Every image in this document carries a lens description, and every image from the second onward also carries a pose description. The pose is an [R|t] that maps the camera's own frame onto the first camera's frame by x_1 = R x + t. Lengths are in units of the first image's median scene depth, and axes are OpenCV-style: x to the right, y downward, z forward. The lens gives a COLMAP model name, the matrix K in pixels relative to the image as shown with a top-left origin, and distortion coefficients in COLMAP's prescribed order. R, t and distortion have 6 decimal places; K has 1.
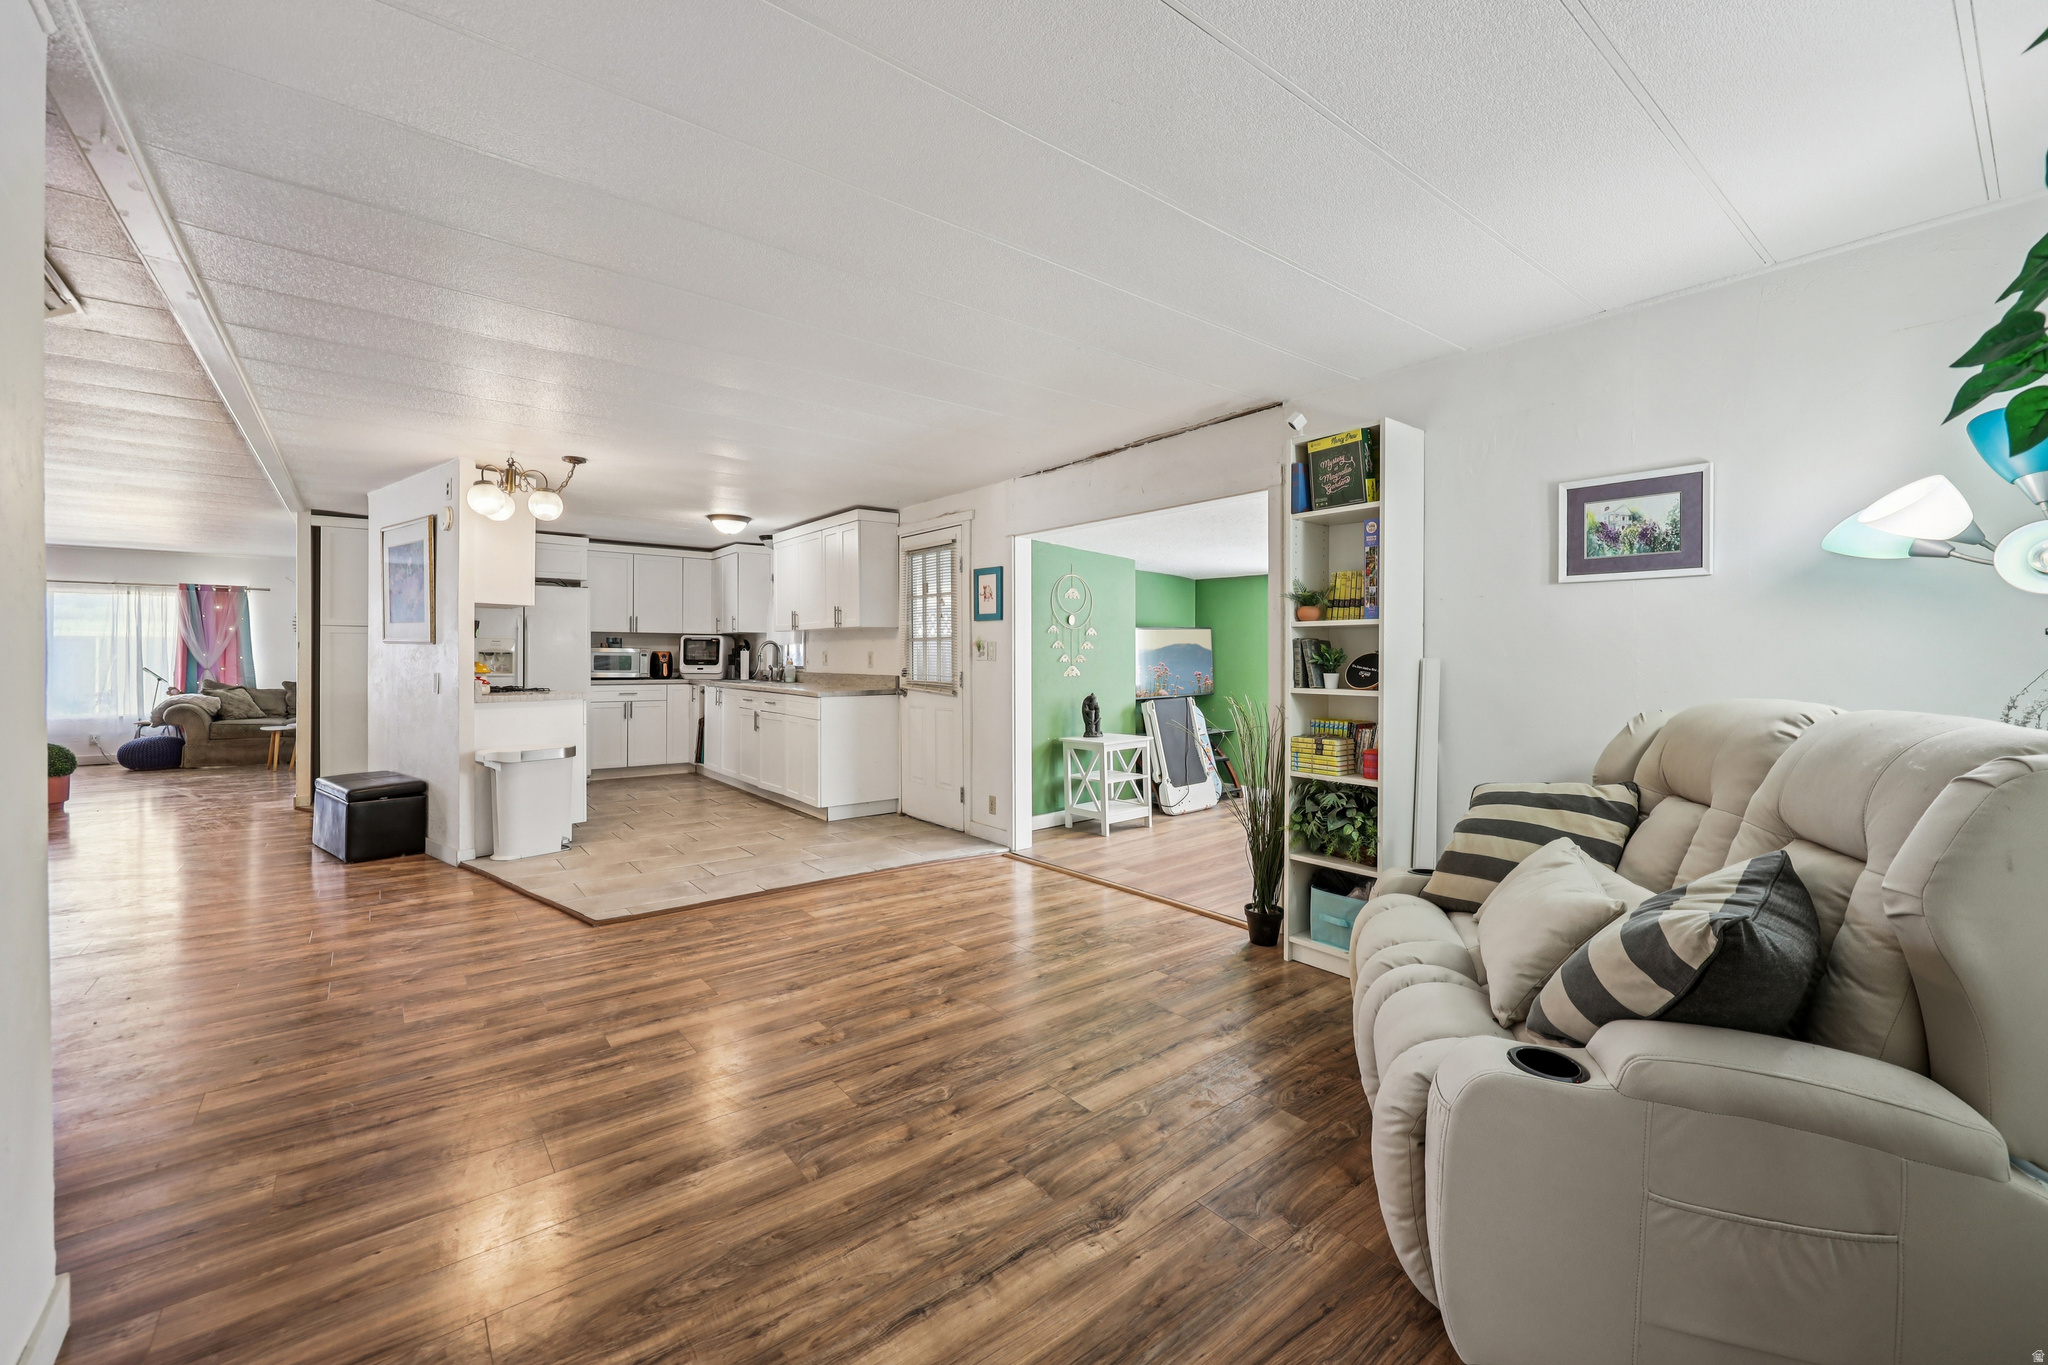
lens RADIAL K [[829.3, 0, 1029.2], [0, 829.3, 647.5], [0, 0, 1]] dist [0.000699, 0.001175]
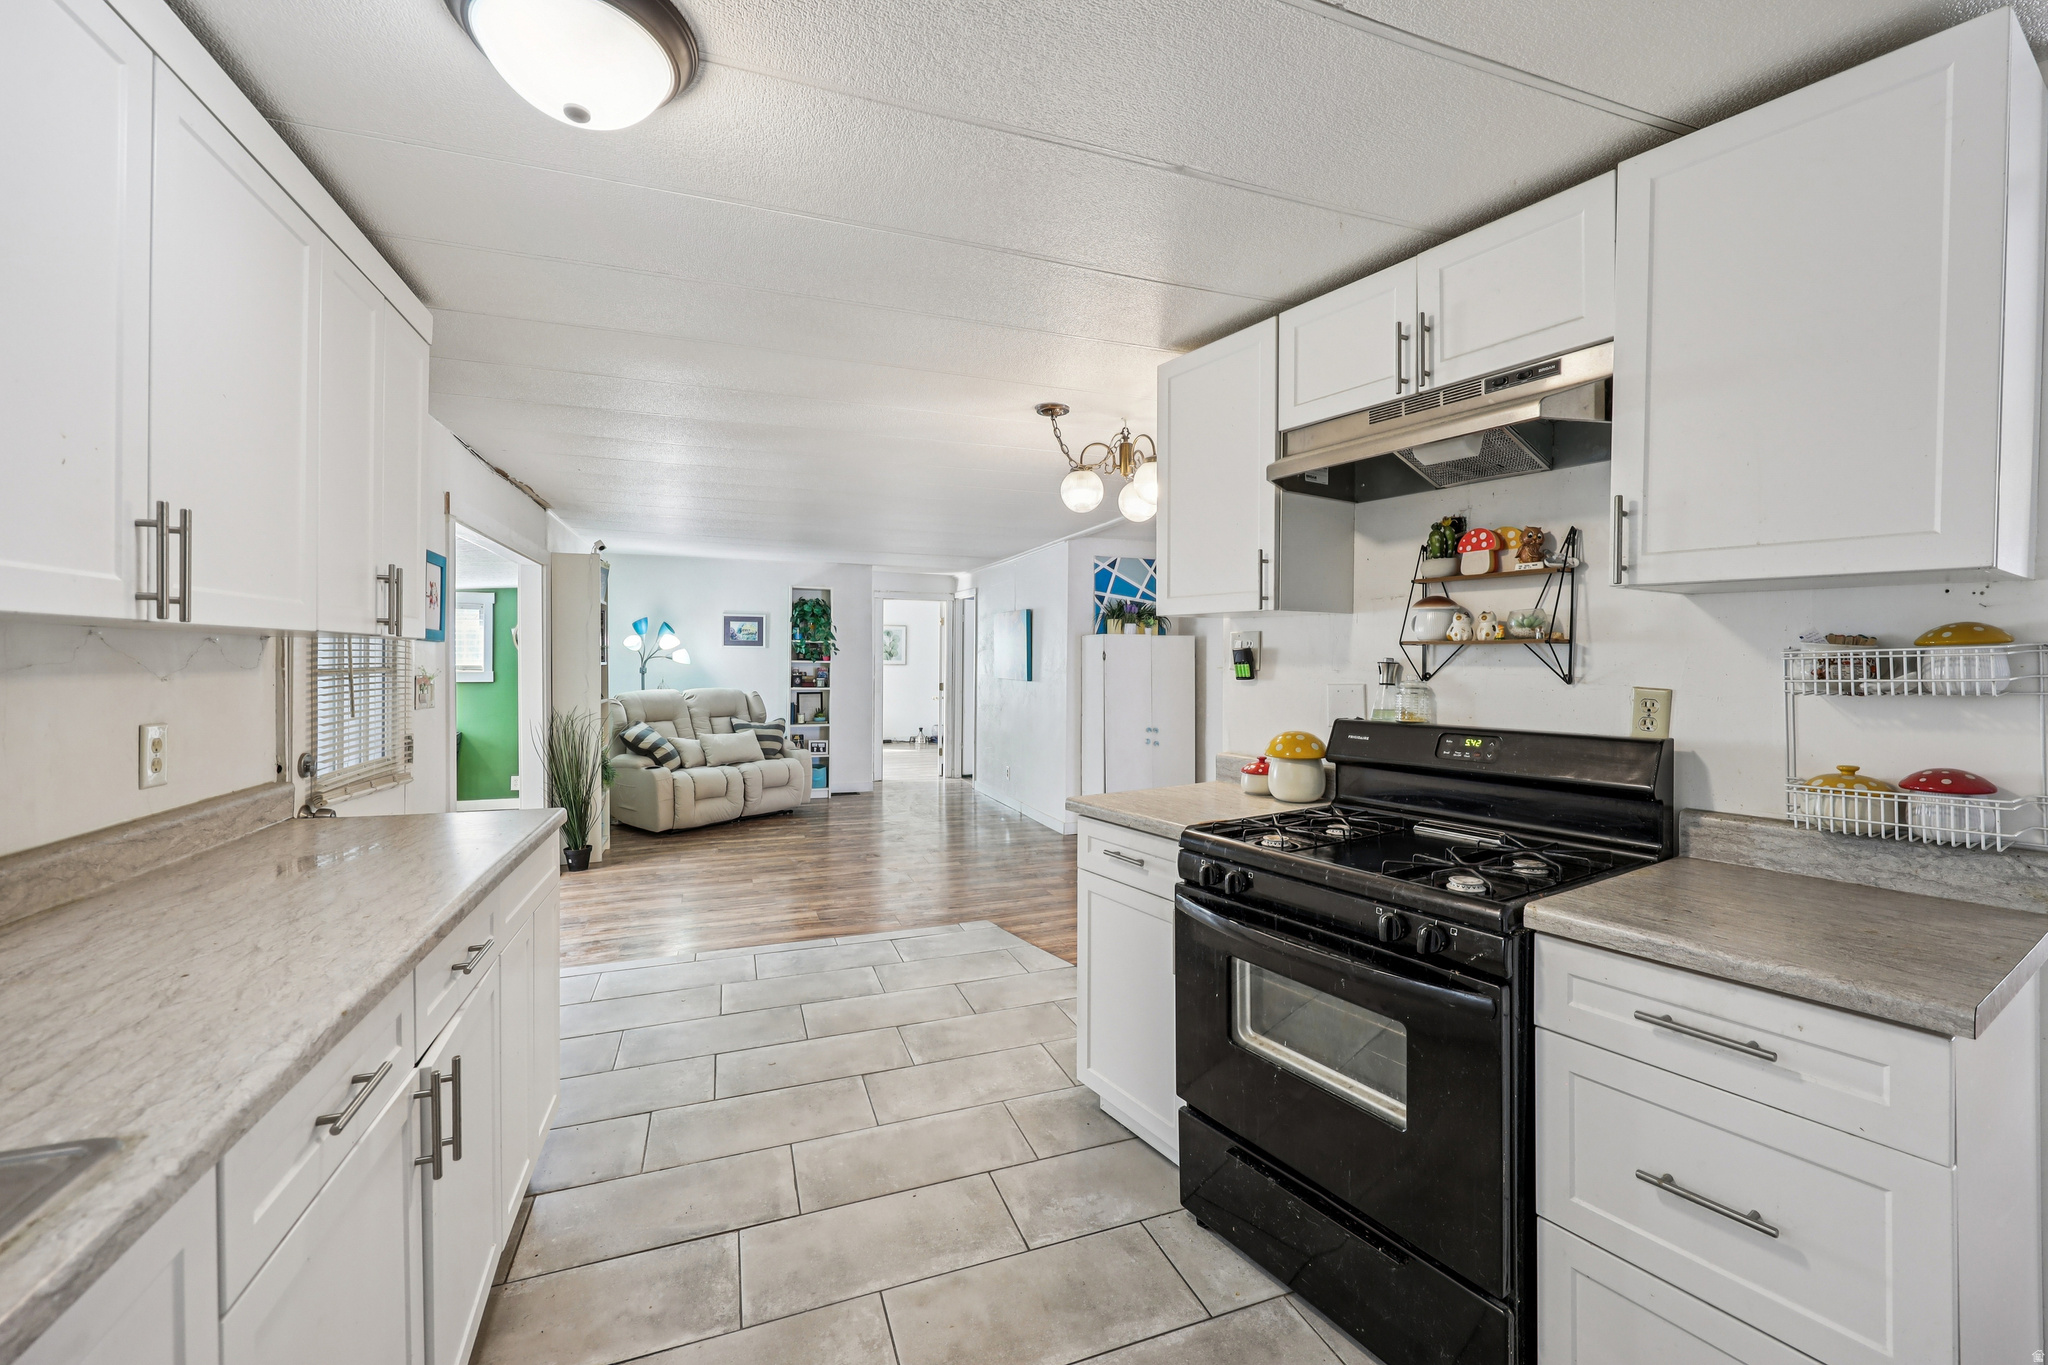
lens RADIAL K [[829.3, 0, 1034.1], [0, 829.3, 669.4], [0, 0, 1]] dist [0.000699, 0.001175]
pose [[-0.951841, -0.008474, 0.306474, -0.608402], [-0.007939, 0.999964, 0.002991, -0.016437], [-0.306488, 0.000414, -0.951874, 1.352453]]
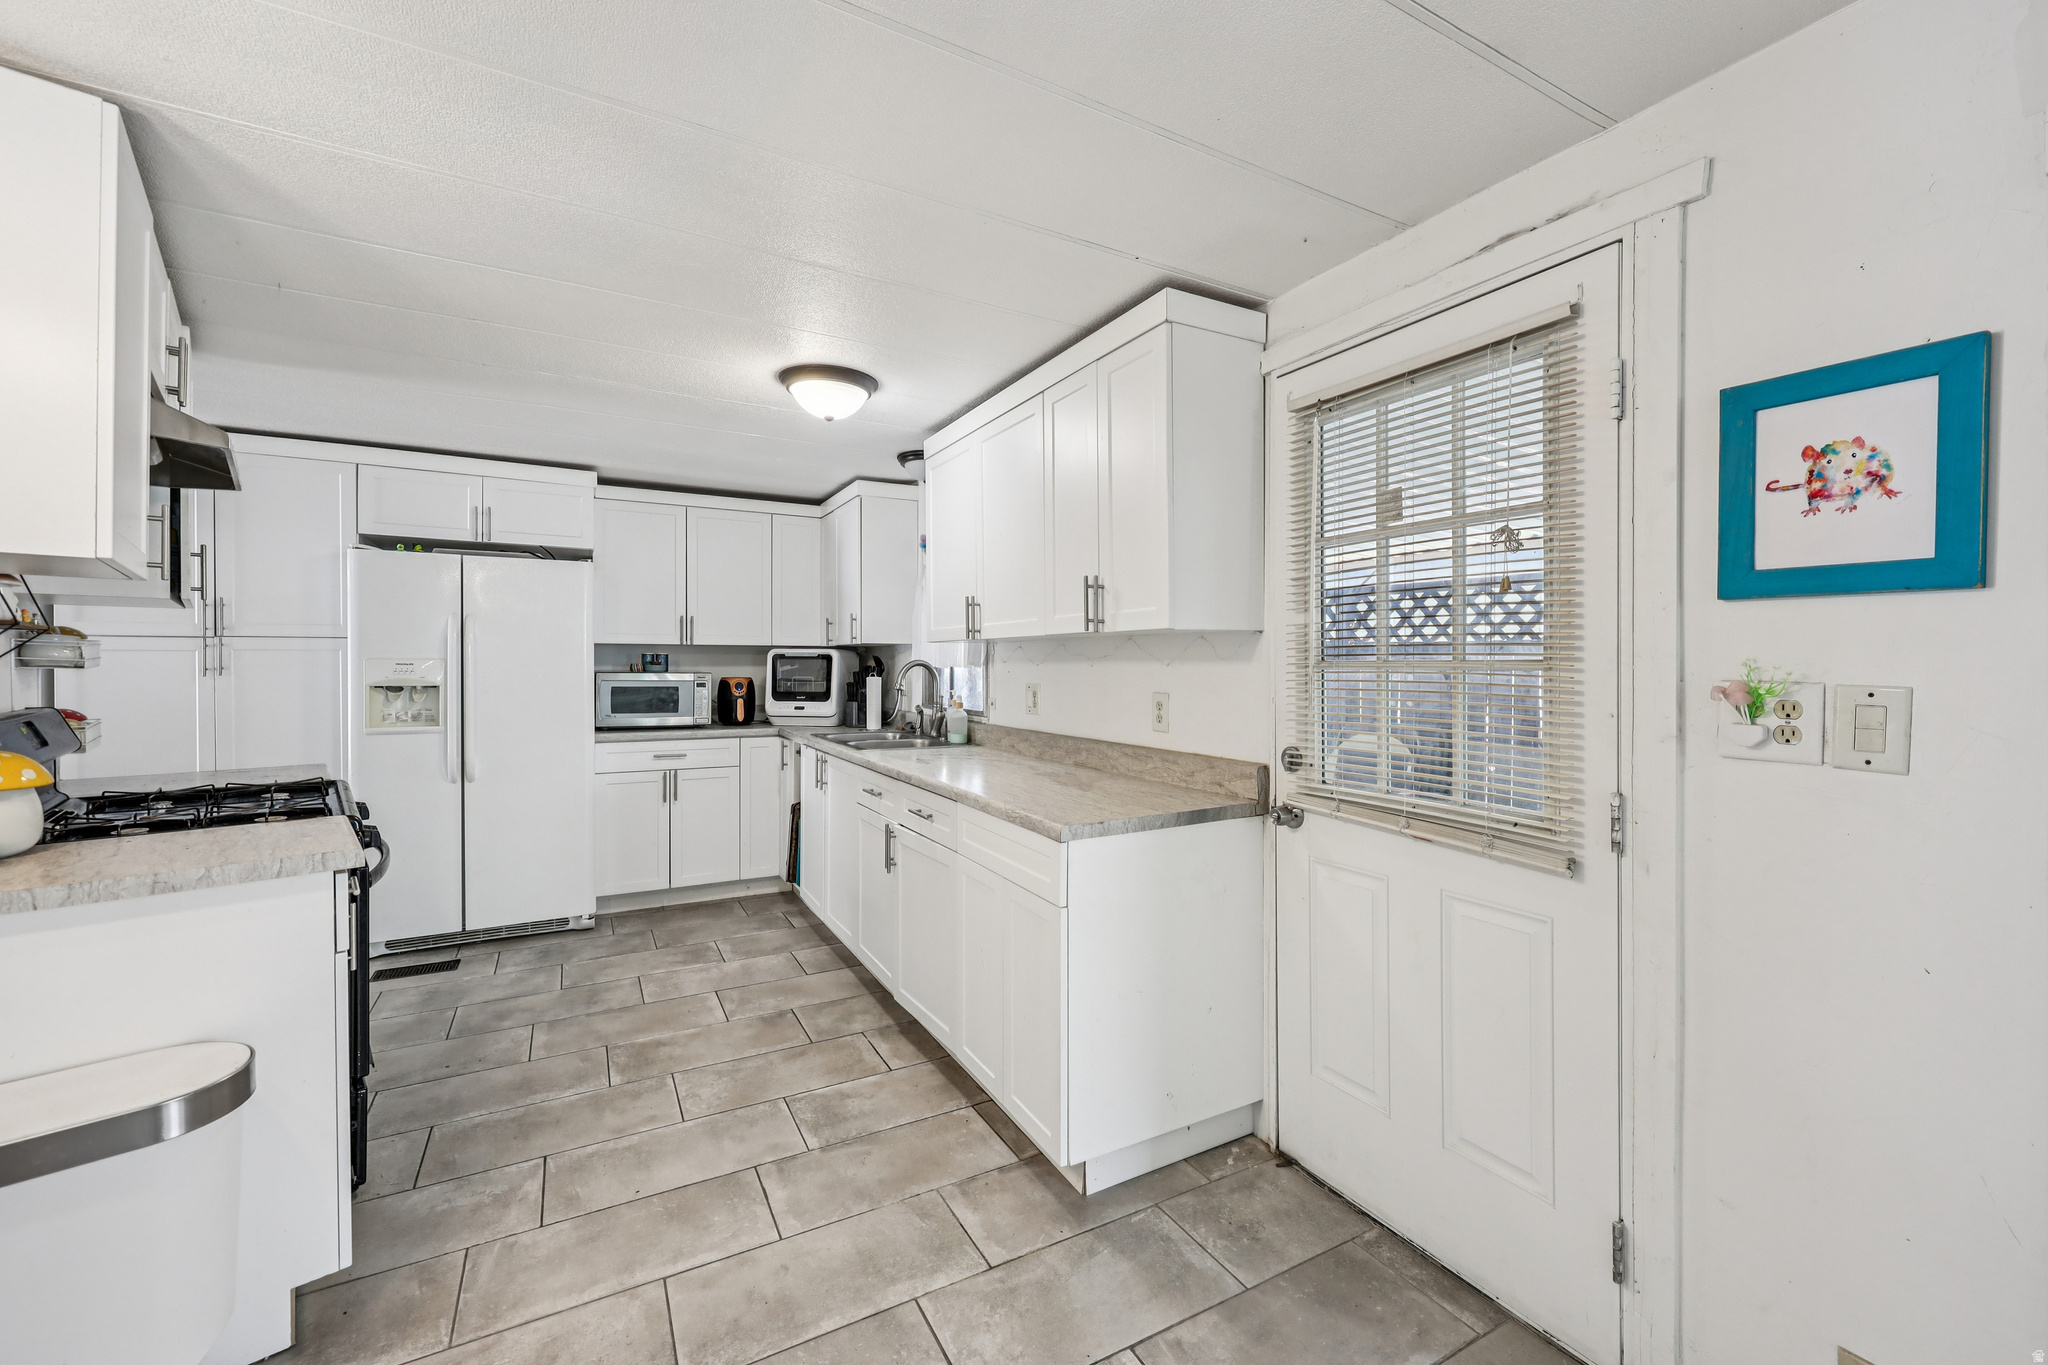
lens RADIAL K [[829.3, 0, 1029.7], [0, 829.3, 672.5], [0, 0, 1]] dist [0.000699, 0.001175]
pose [[0.986264, 0.003298, -0.165144, -0.219864], [-0.000032, 0.999804, 0.019775, -0.014561], [0.165177, -0.019498, 0.986071, 0.694603]]
